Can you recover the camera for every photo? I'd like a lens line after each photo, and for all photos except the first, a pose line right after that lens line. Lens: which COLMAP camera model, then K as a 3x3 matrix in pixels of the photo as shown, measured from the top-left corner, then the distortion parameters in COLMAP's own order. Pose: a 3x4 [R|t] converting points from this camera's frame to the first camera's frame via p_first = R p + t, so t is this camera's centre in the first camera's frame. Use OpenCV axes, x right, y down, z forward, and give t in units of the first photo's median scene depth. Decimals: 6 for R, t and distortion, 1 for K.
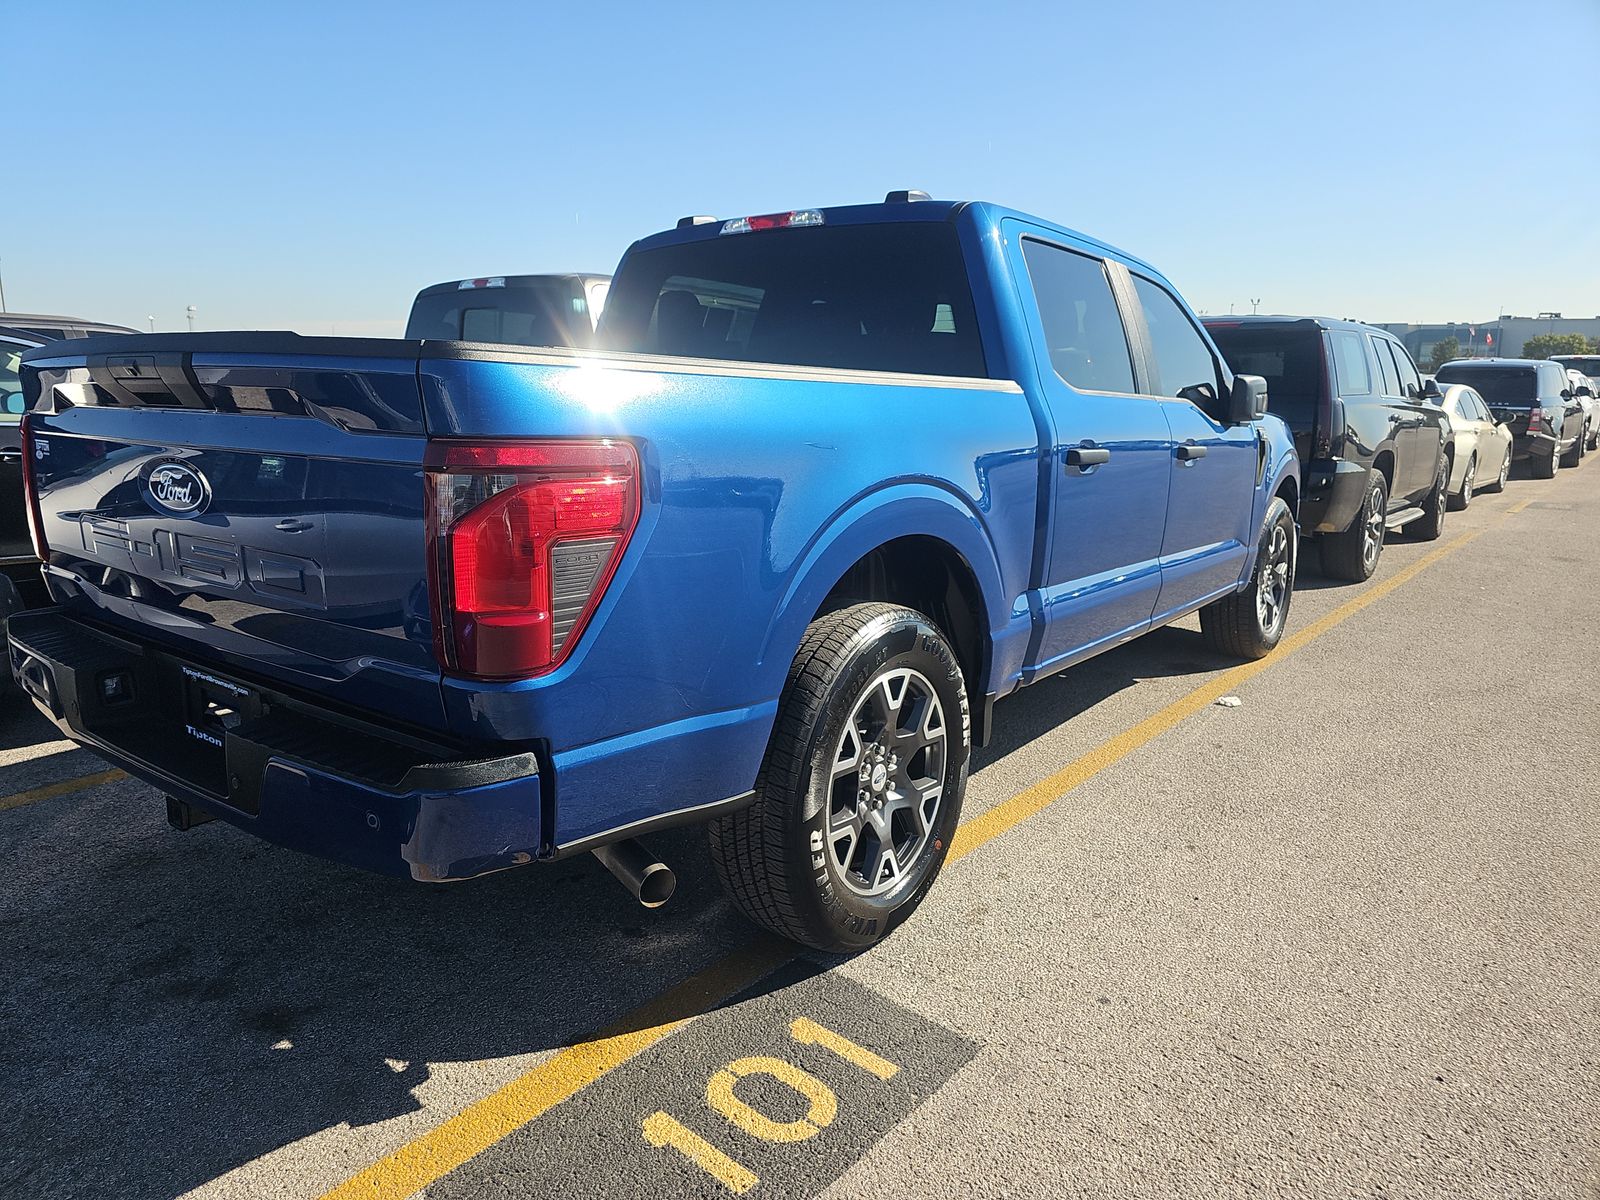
lens RADIAL K [[1048.4, 0, 798.1], [0, 1048.4, 608.1], [0, 0, 1]] dist [0.038567, -0.036116]
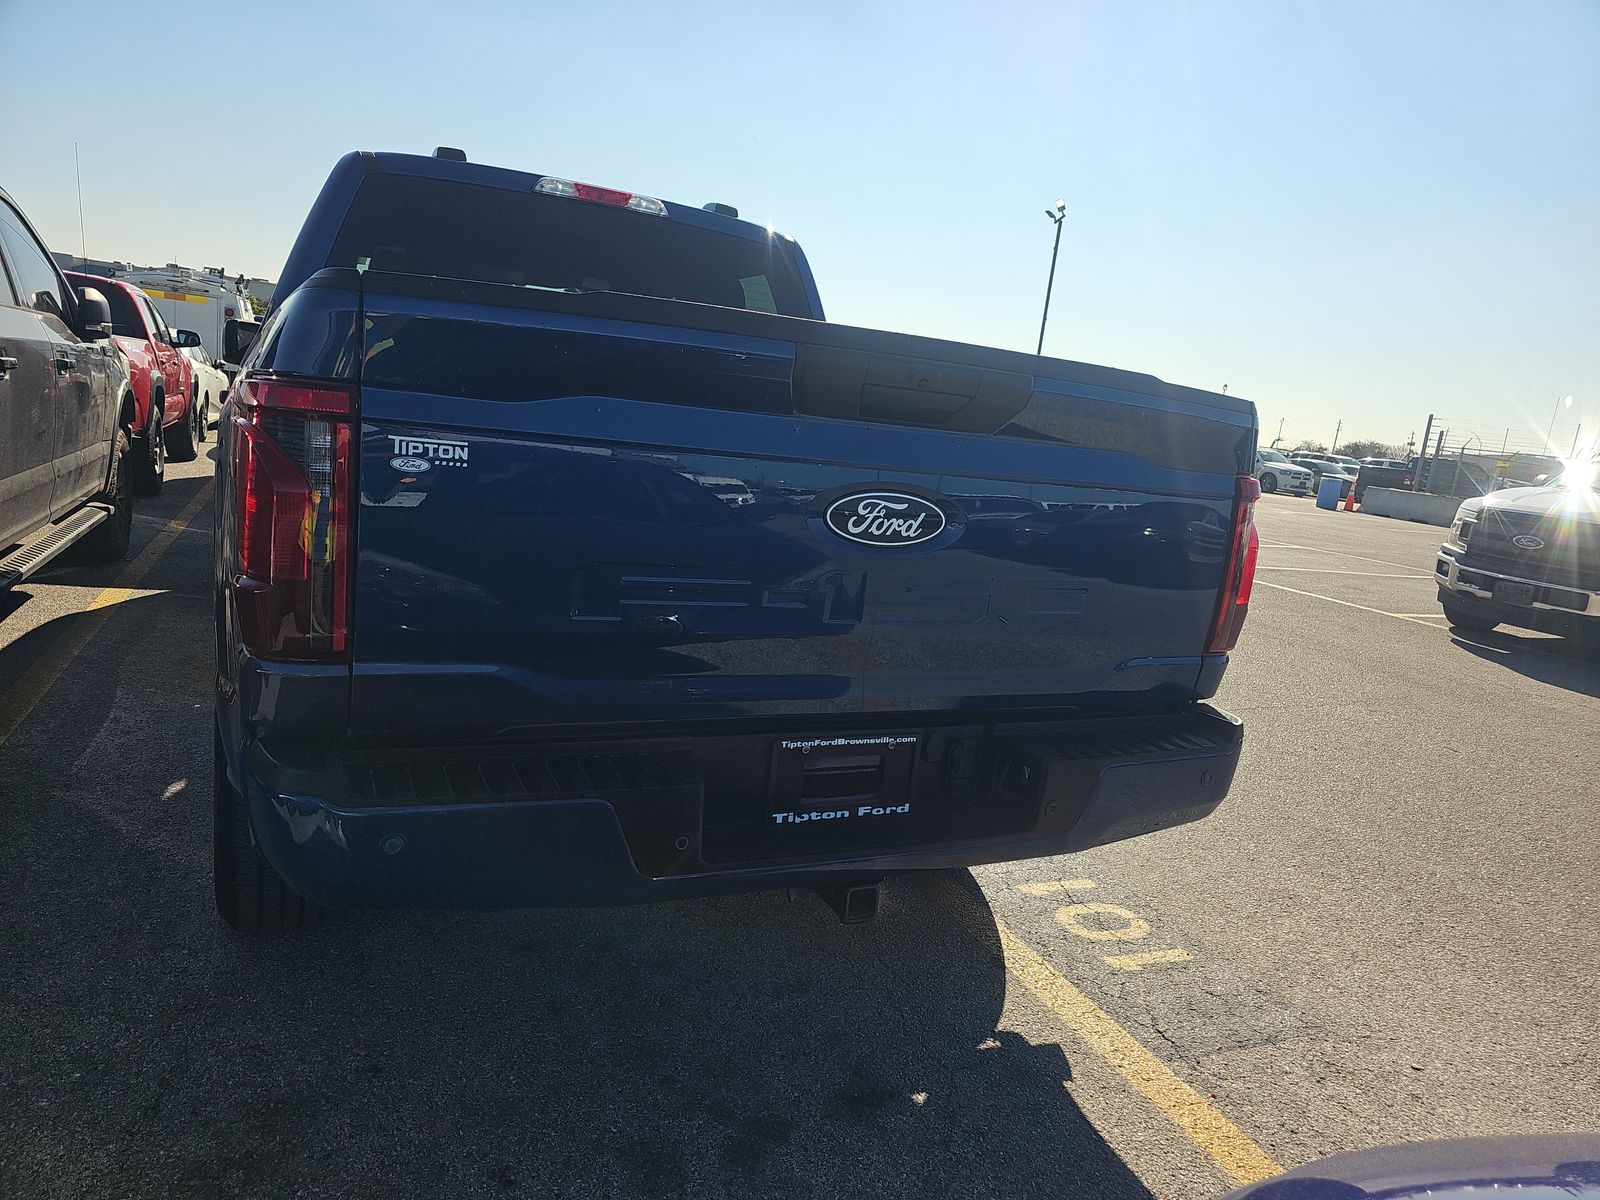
lens RADIAL K [[1048.4, 0, 805.2], [0, 1048.4, 596.6], [0, 0, 1]] dist [0.038567, -0.036116]
pose [[0.439403, -0.123087, 0.889817, -1.233427], [0.078421, 0.992042, 0.098503, -0.126372], [-0.894861, 0.026498, 0.445558, 0.615280]]
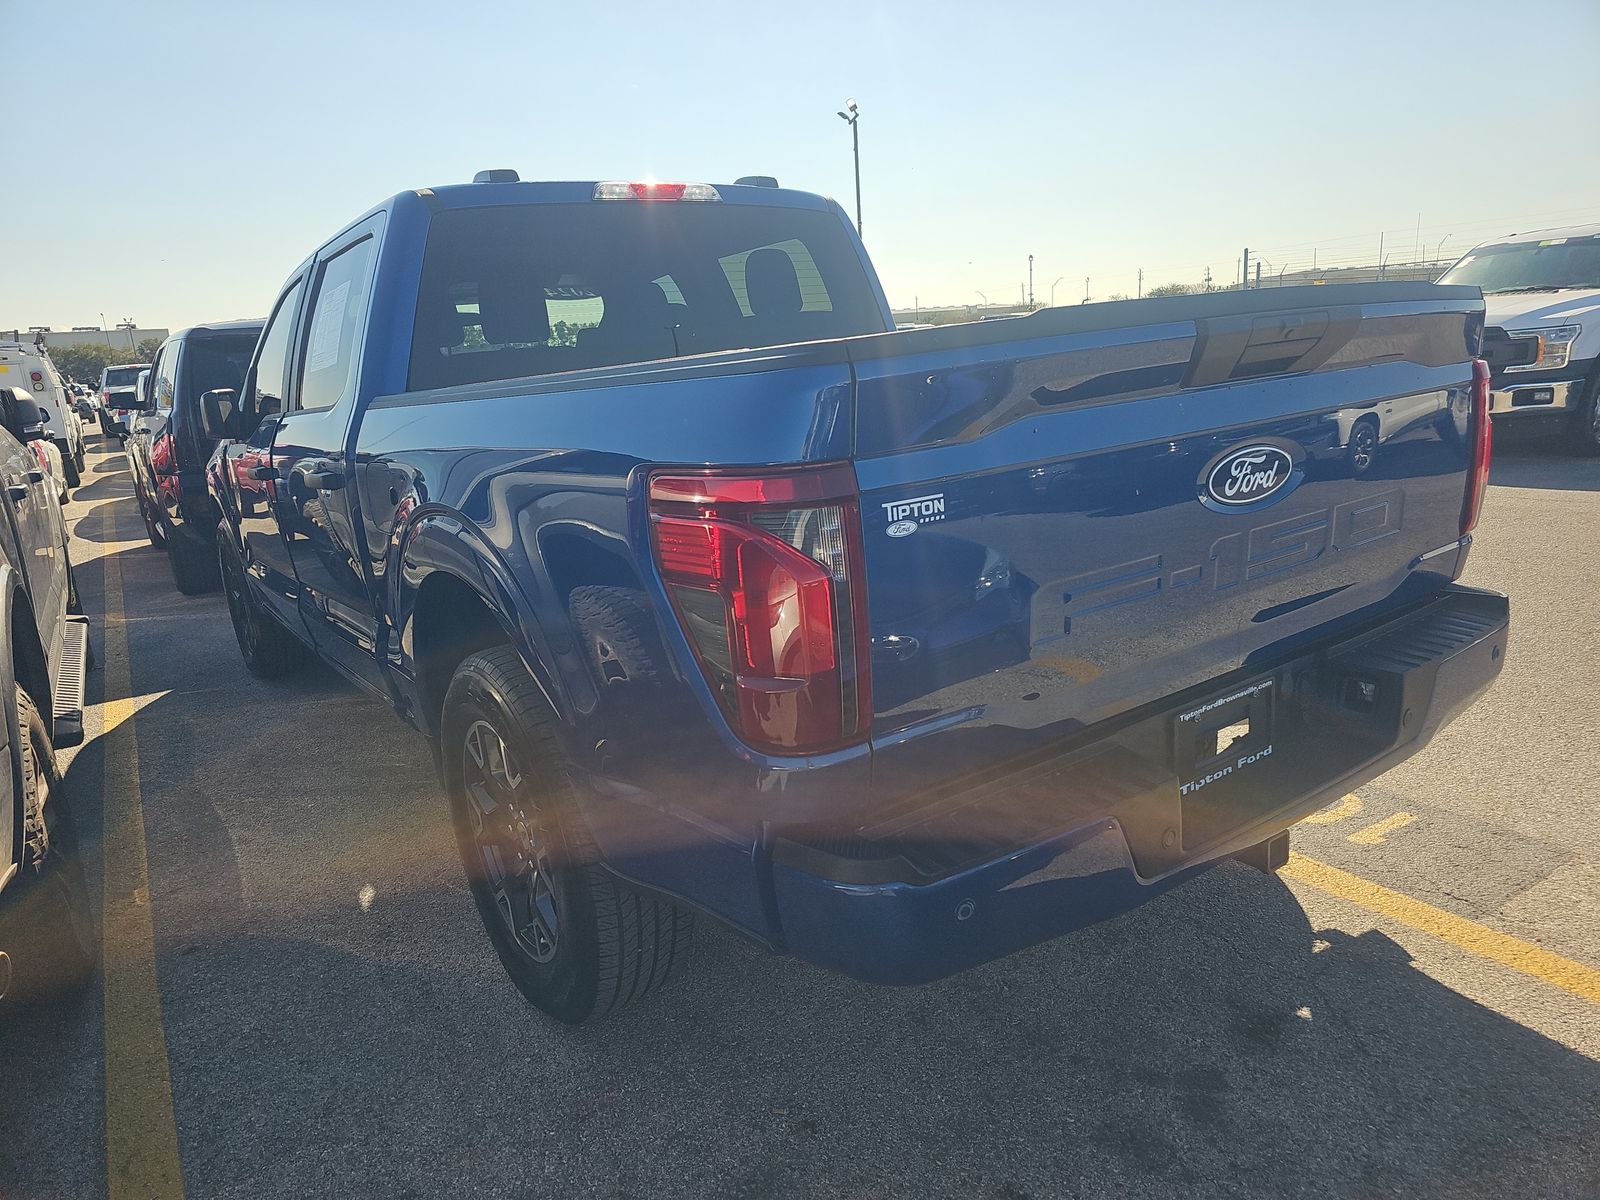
lens RADIAL K [[1048.4, 0, 784.9], [0, 1048.4, 615.4], [0, 0, 1]] dist [0.038567, -0.036116]
pose [[0.303530, -0.271855, 0.913217, -1.342052], [0.277553, 0.942096, 0.188201, -0.241918], [-0.911501, 0.196341, 0.361408, 0.948547]]
